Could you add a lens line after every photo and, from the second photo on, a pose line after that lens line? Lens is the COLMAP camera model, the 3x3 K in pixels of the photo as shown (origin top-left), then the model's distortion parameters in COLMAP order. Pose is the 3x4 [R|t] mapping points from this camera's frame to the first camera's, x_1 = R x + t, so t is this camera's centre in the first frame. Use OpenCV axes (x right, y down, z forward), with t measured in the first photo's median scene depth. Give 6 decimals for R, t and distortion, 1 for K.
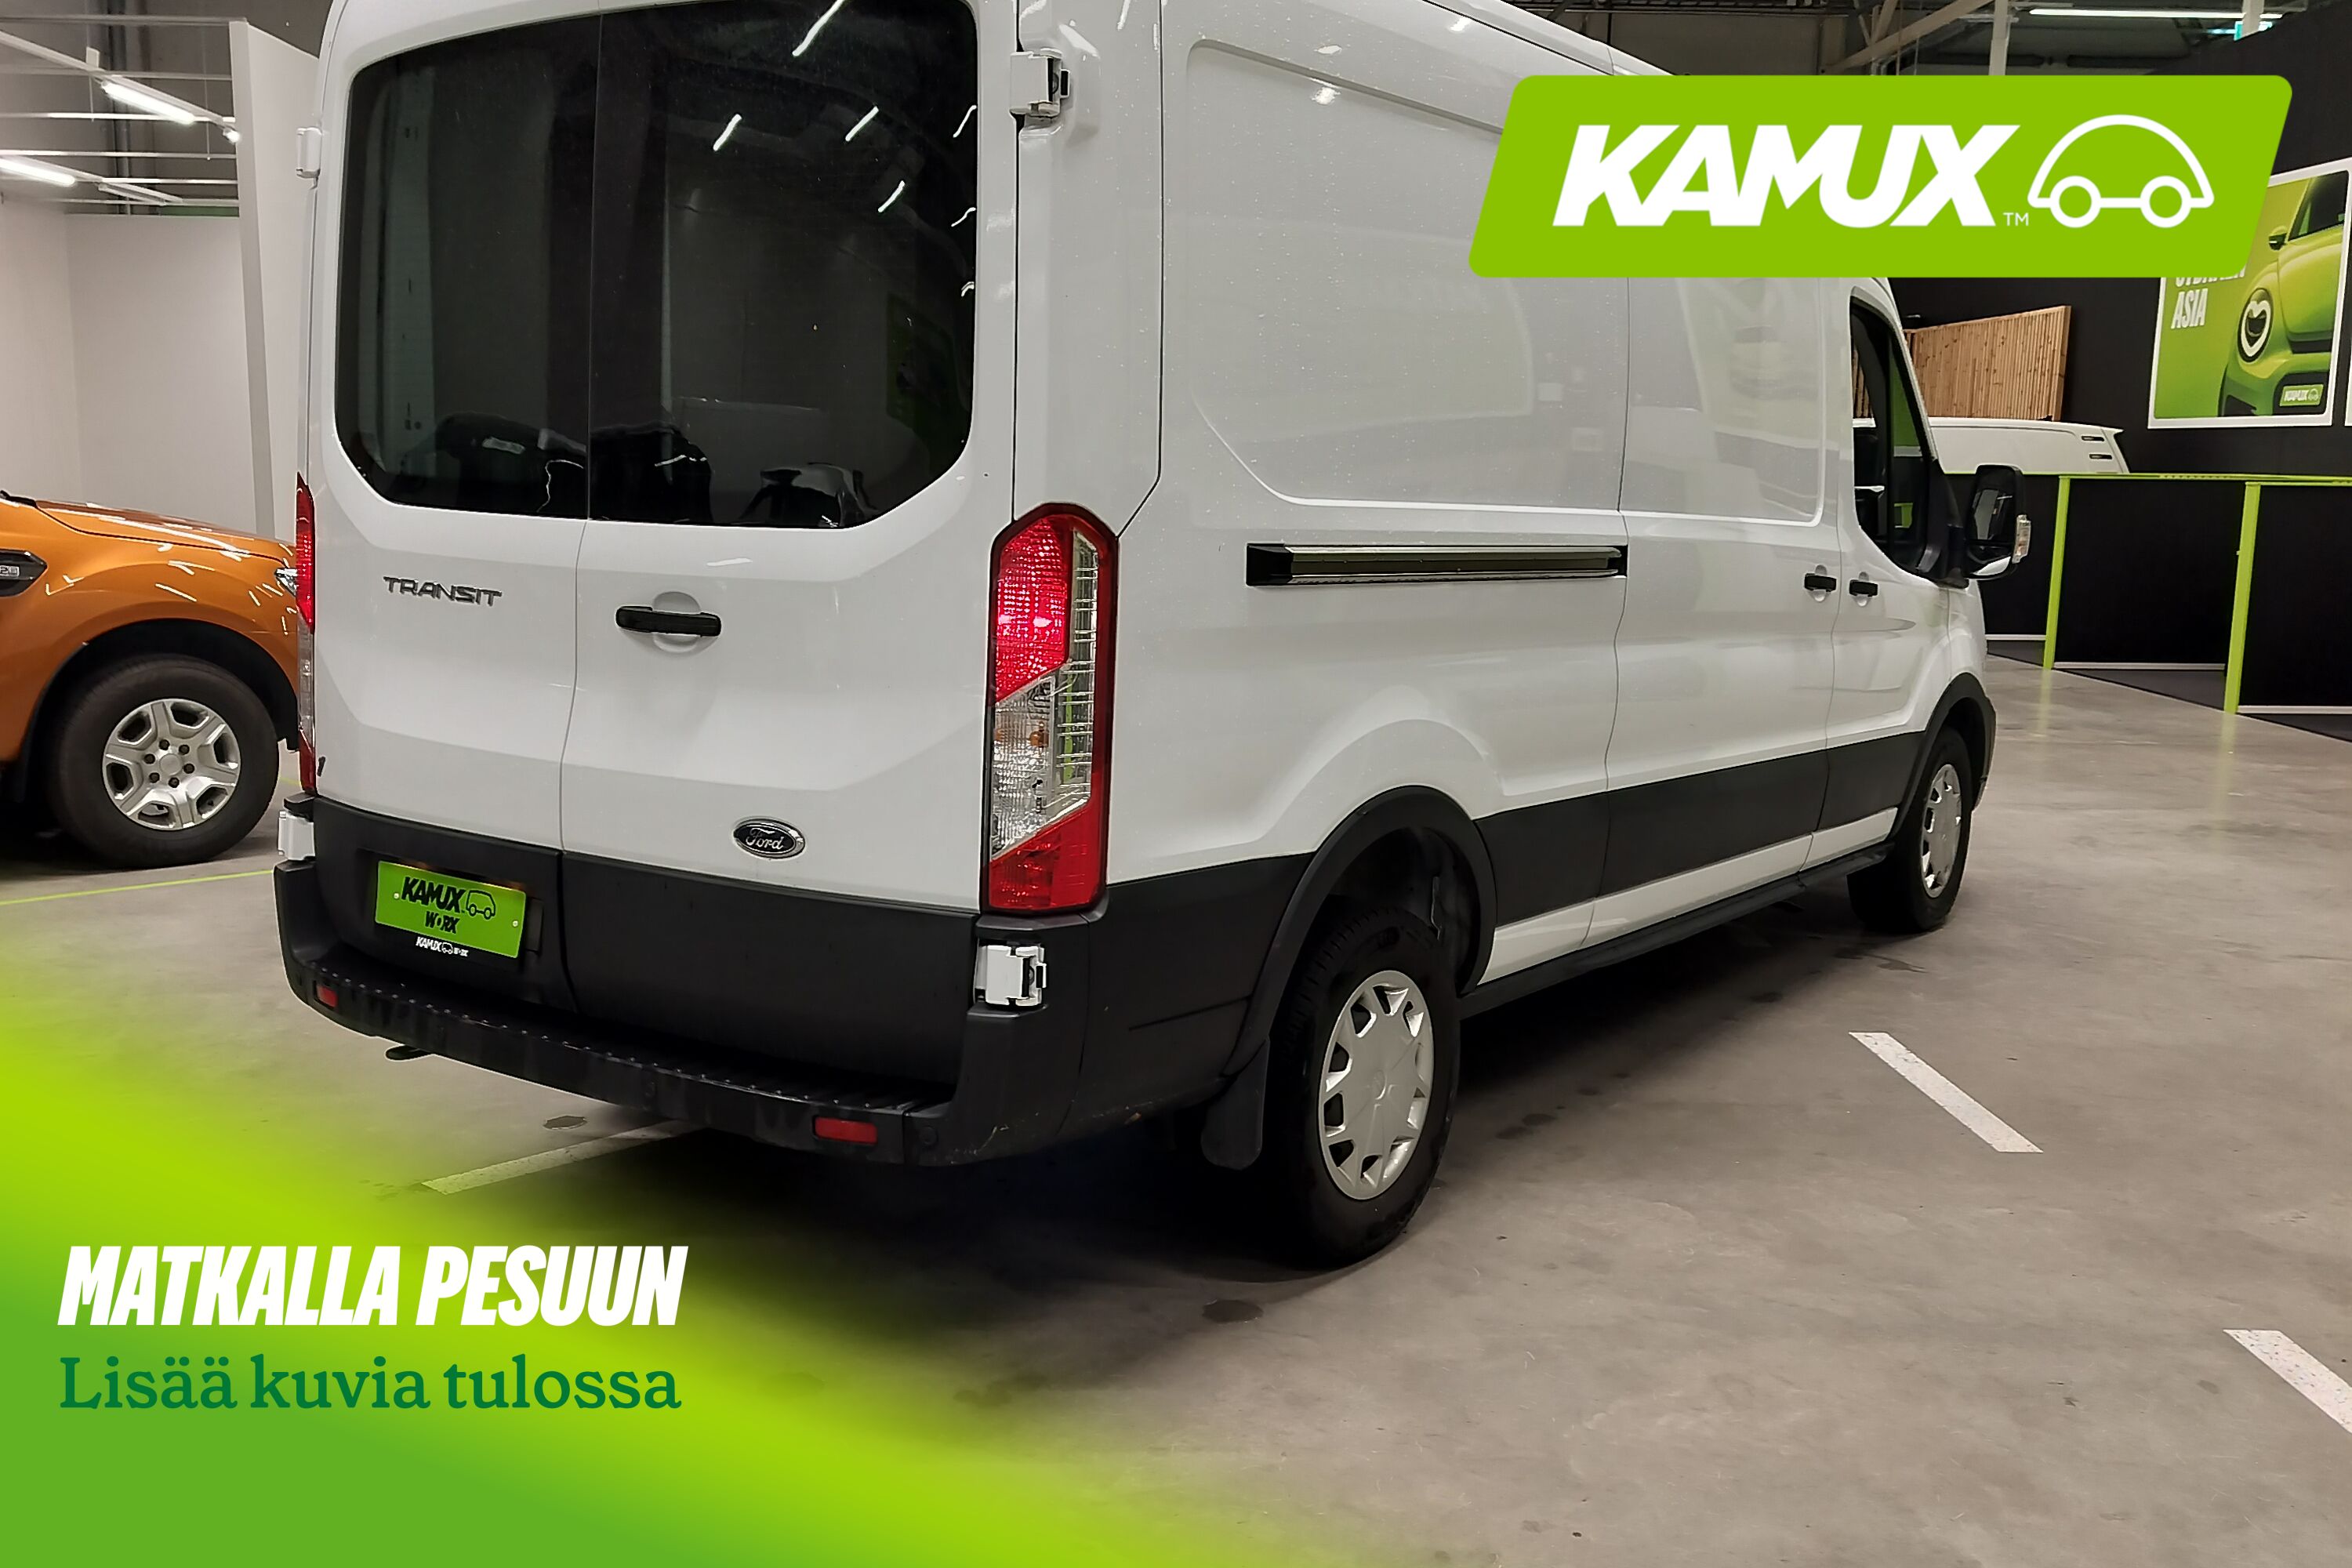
lens RADIAL K [[2269.7, 0, 1159.9], [0, 2269.7, 776.4], [0, 0, 1]] dist [0.034510, 0.000000]
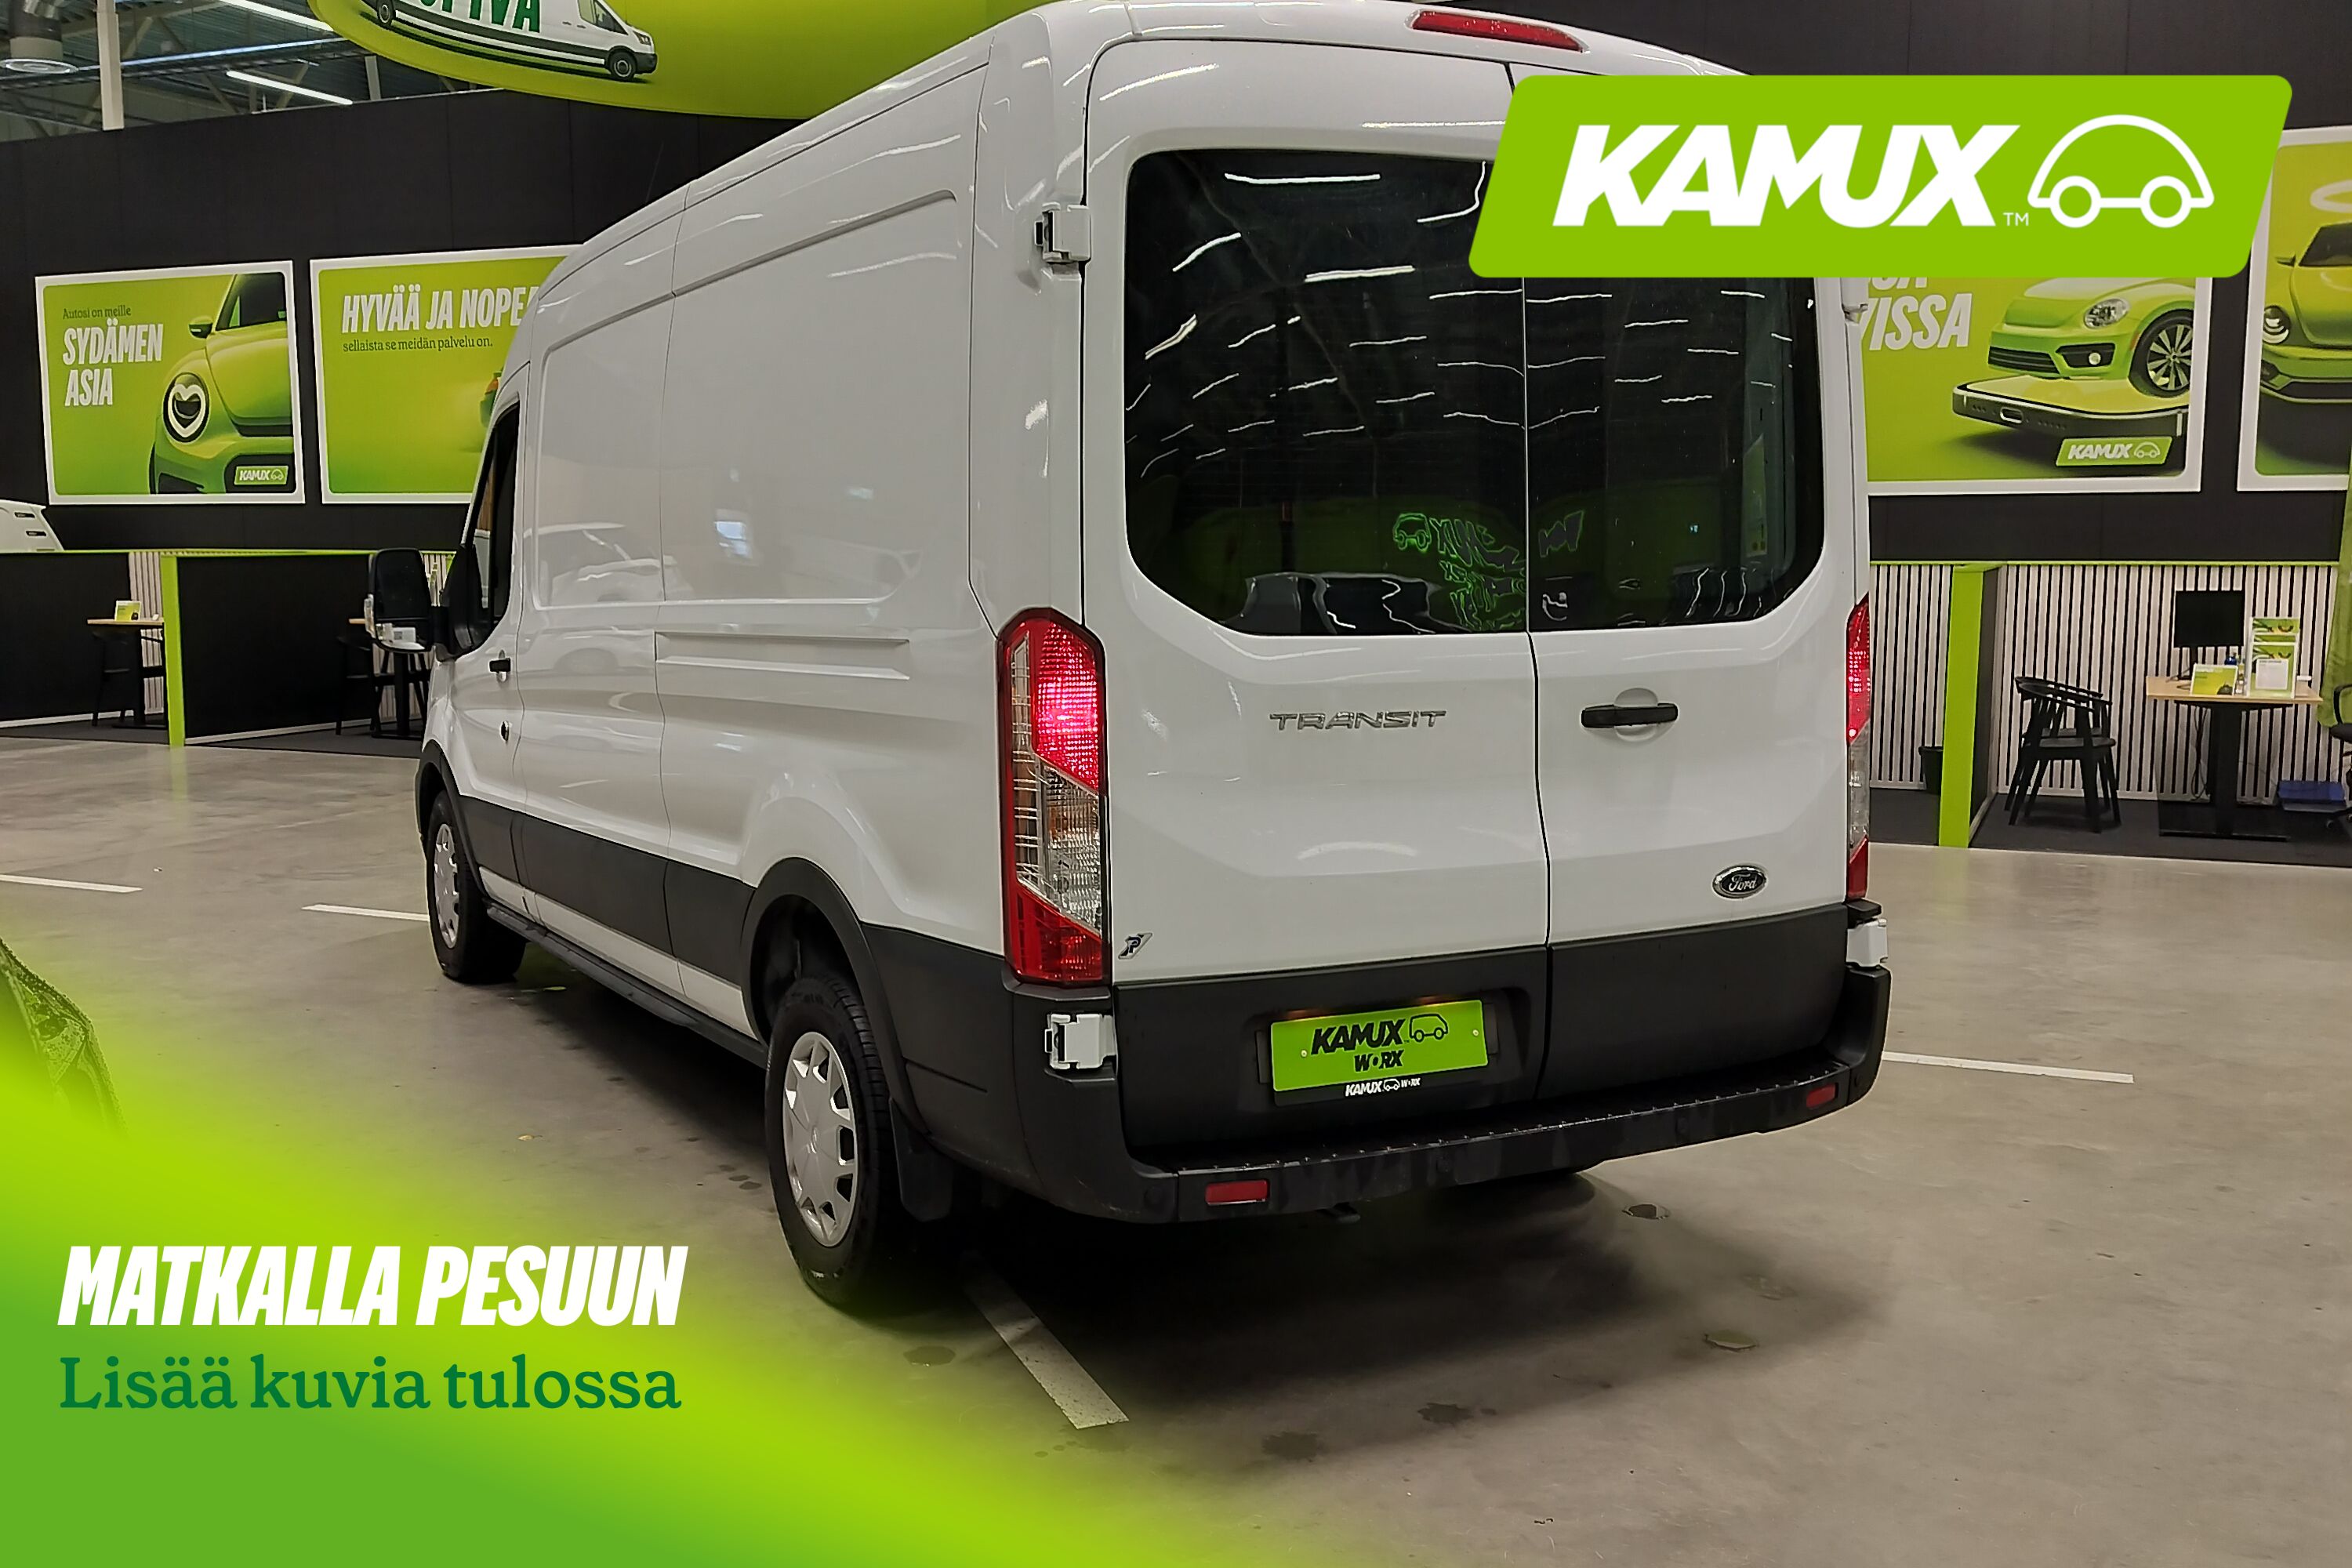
lens RADIAL K [[2269.7, 0, 1159.4], [0, 2269.7, 791.9], [0, 0, 1]] dist [0.034510, 0.000000]
pose [[0.408674, -0.123190, 0.904328, -0.322906], [0.141501, 0.987420, 0.070563, -0.034596], [-0.901644, 0.099126, 0.420965, 0.178009]]
